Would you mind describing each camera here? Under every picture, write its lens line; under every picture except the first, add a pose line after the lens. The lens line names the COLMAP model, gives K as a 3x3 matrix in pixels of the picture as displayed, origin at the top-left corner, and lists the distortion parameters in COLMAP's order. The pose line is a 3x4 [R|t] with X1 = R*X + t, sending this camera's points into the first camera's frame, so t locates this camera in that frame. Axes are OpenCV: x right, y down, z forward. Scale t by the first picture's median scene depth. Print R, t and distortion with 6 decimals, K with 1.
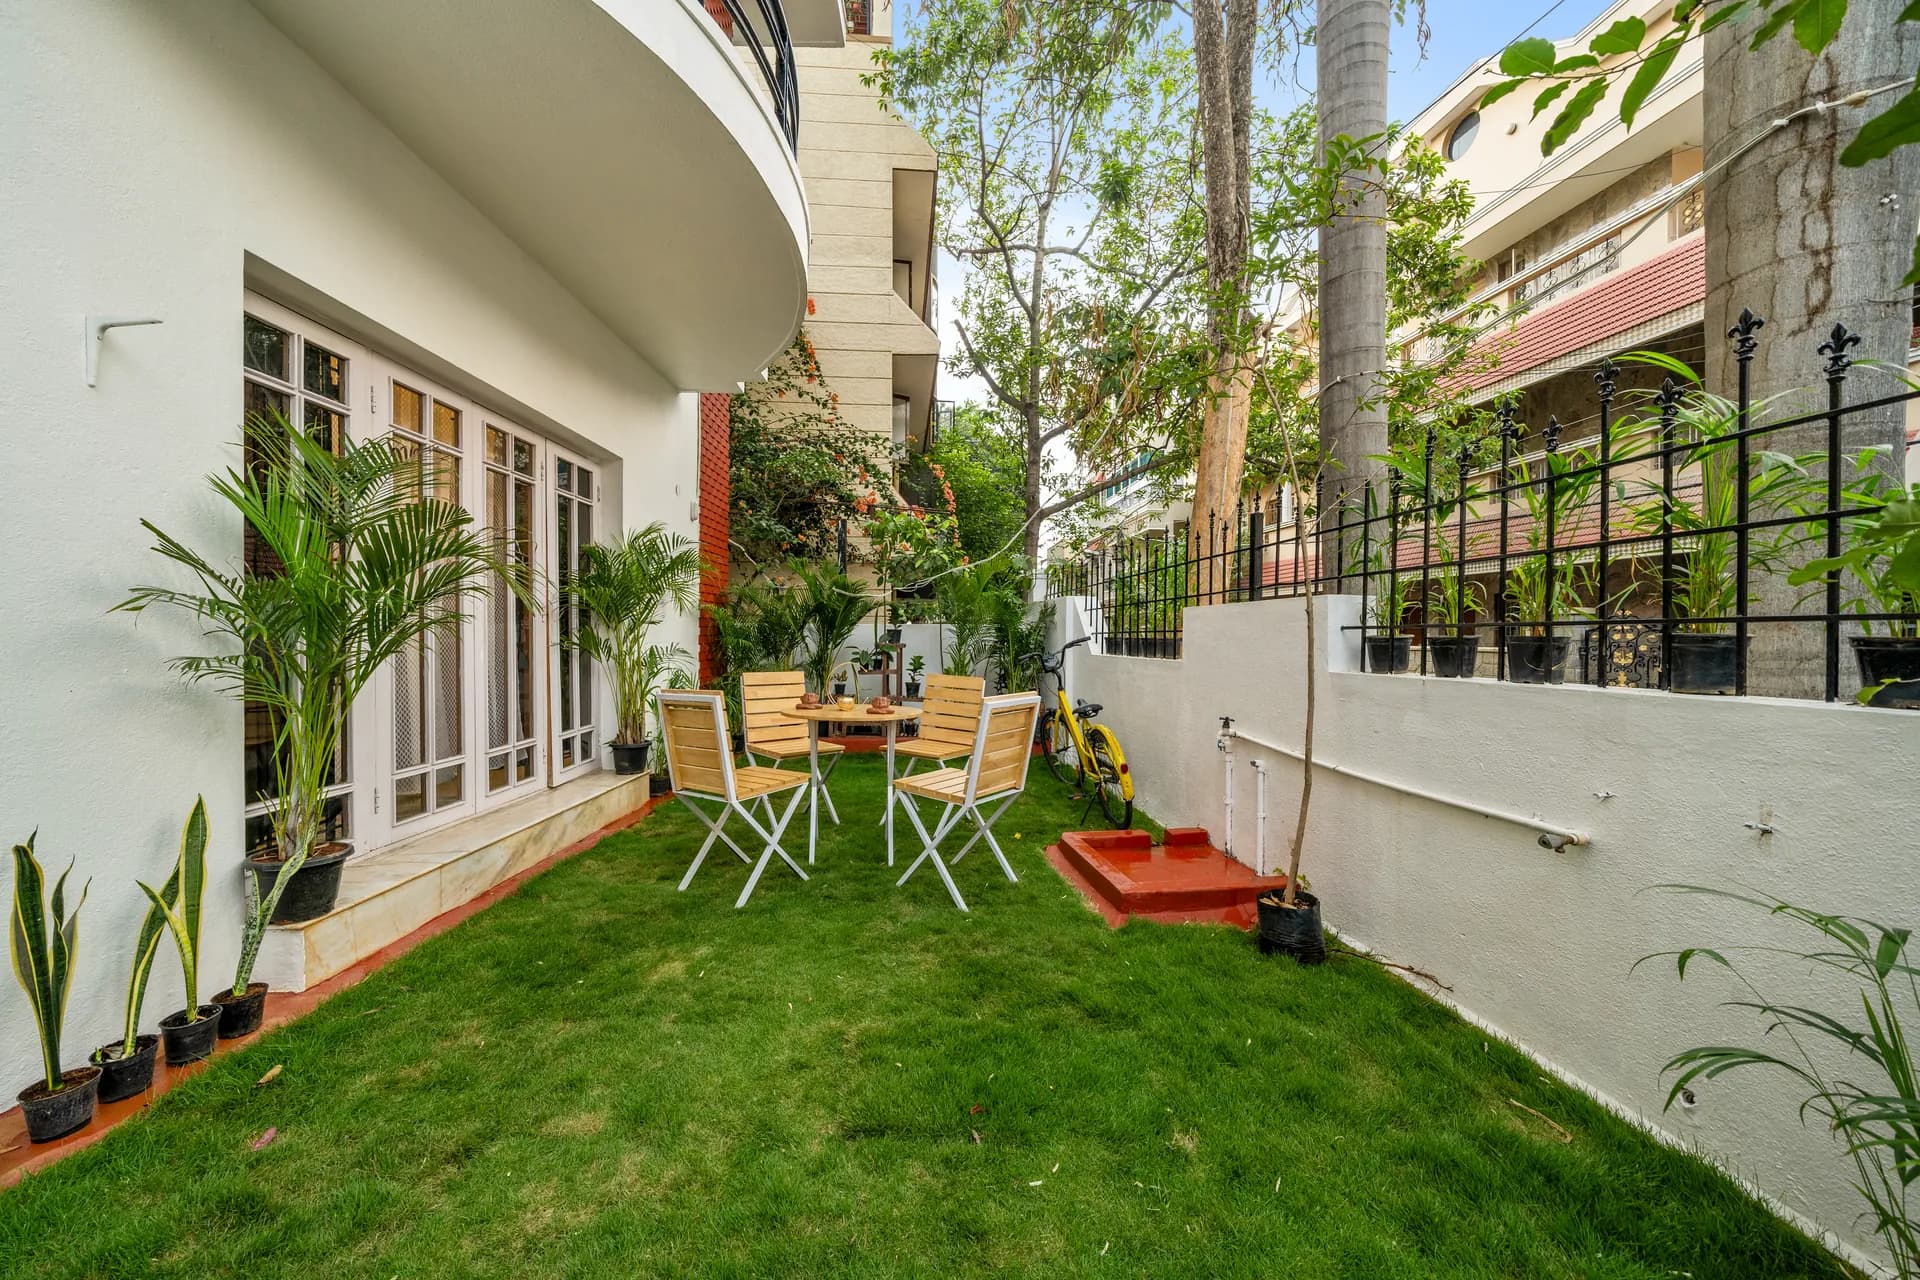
lens RADIAL K [[649.5, 0, 960.0], [0, 649.5, 640.0], [0, 0, 1]] dist [-0.000788, -0.000030]
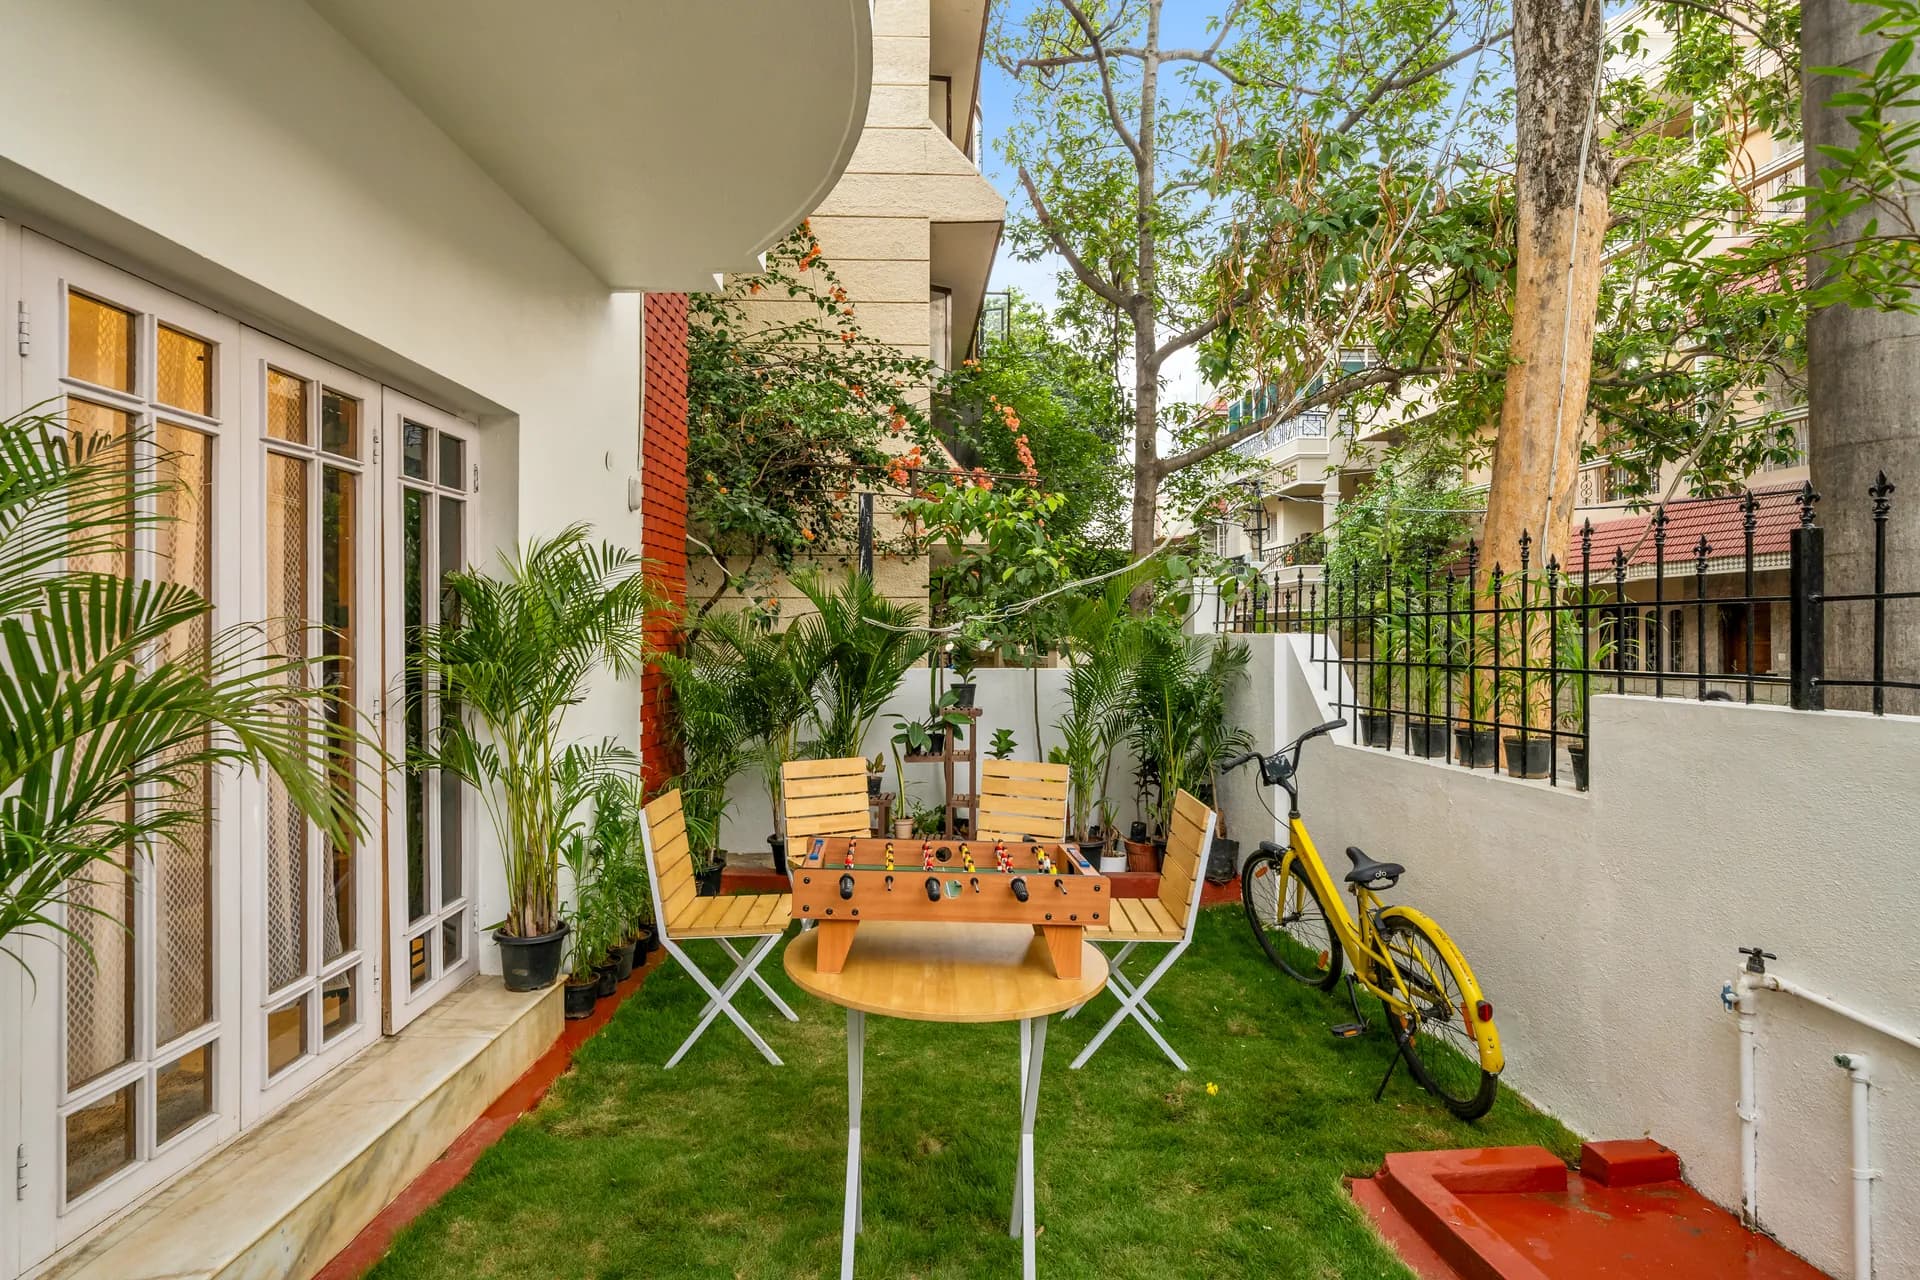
lens RADIAL K [[971.0, 0, 967.4], [0, 971.0, 629.7], [0, 0, 1]] dist [0.001683, 0.000477]
pose [[0.999598, -0.005184, -0.027860, -0.111391], [0.004712, 0.999845, -0.016988, -0.077932], [0.027944, 0.016849, 0.999467, 0.179205]]
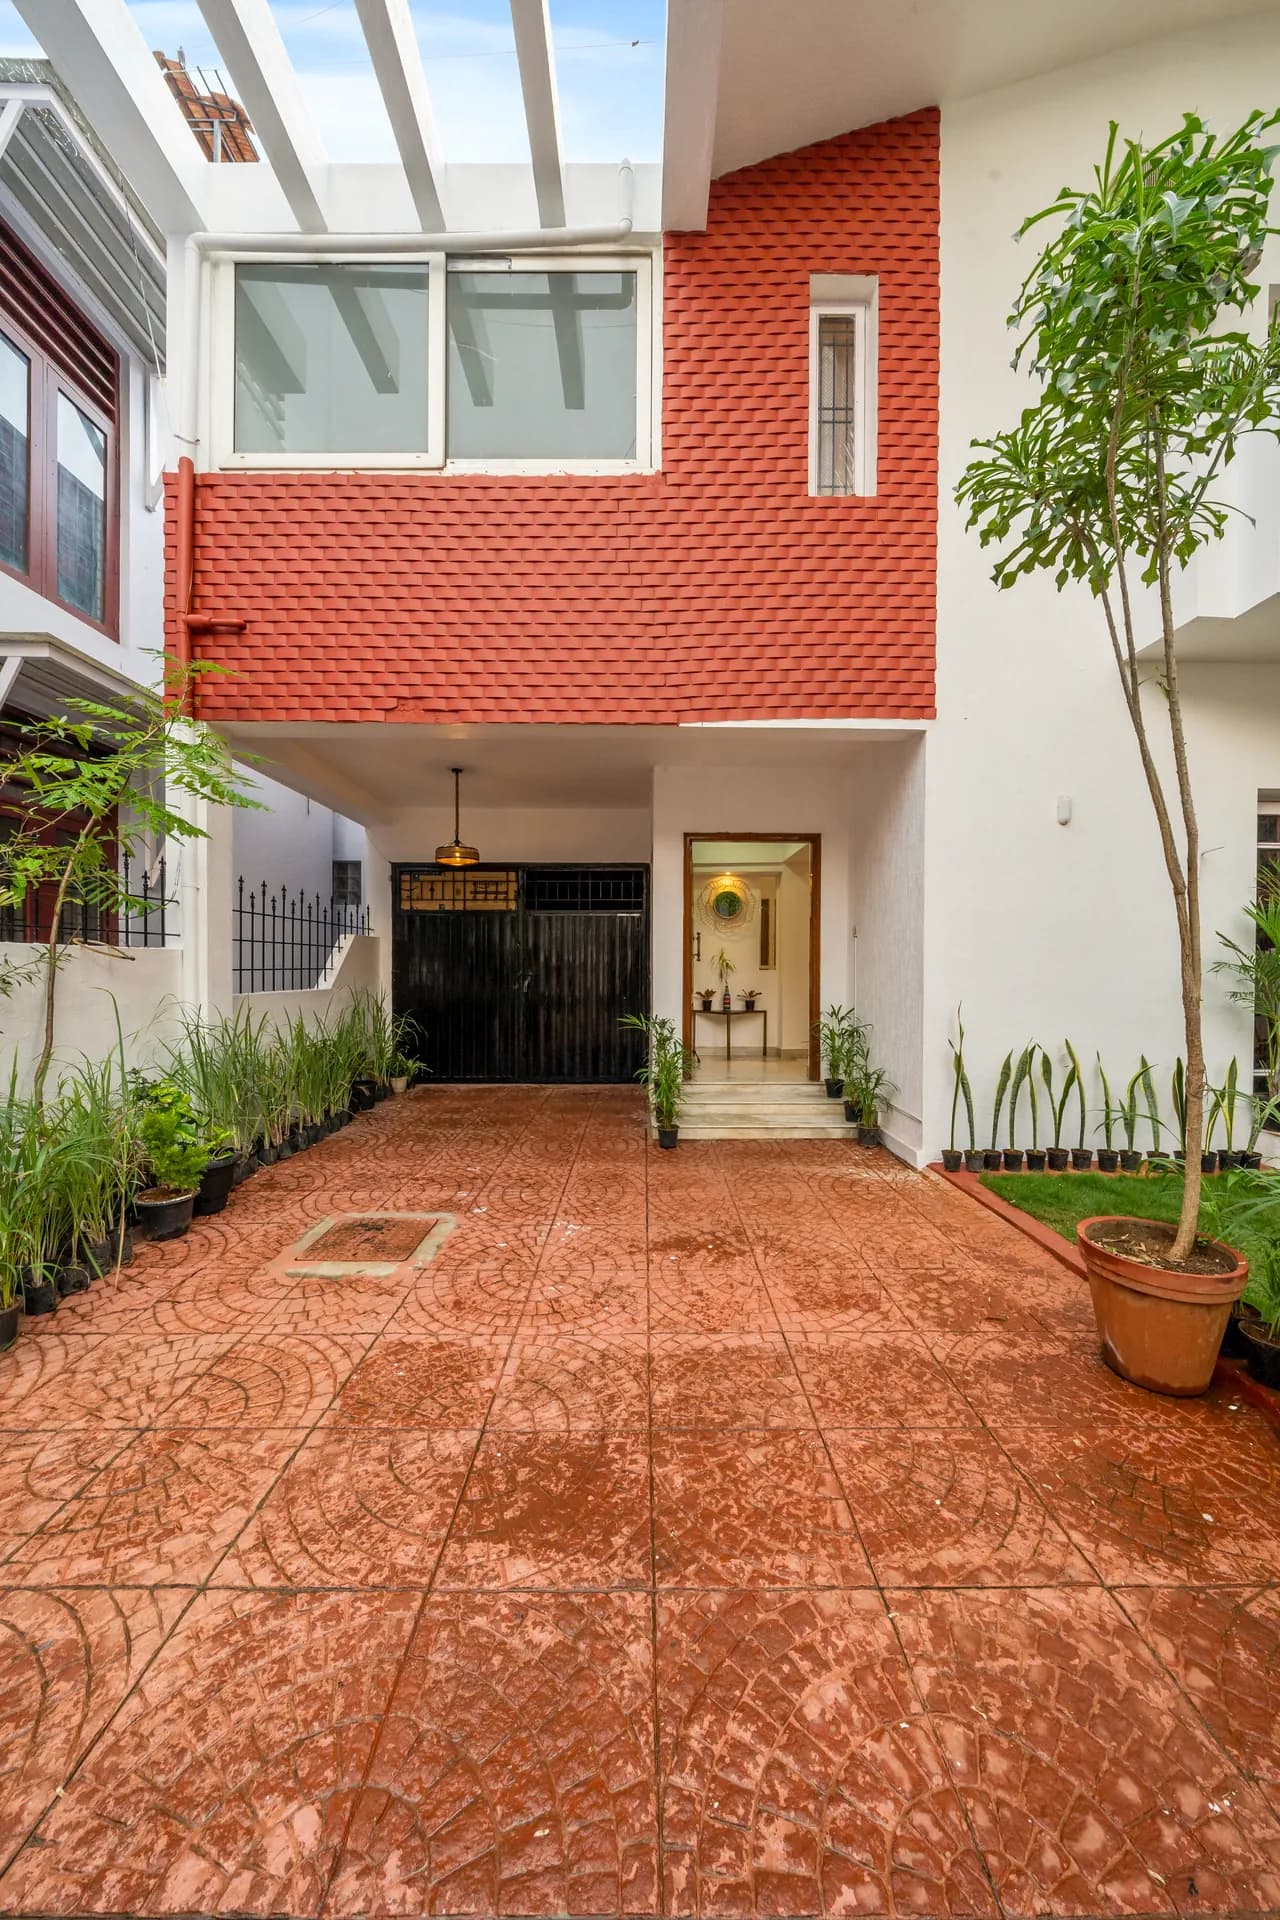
lens RADIAL K [[649.5, 0, 640.0], [0, 649.5, 960.0], [0, 0, 1]] dist [-0.000788, -0.000030]
pose [[-0.023726, 0.006857, -0.999695, 0.450594], [-0.016773, 0.999833, 0.007256, -0.026132], [0.999578, 0.016940, -0.023607, -0.407261]]
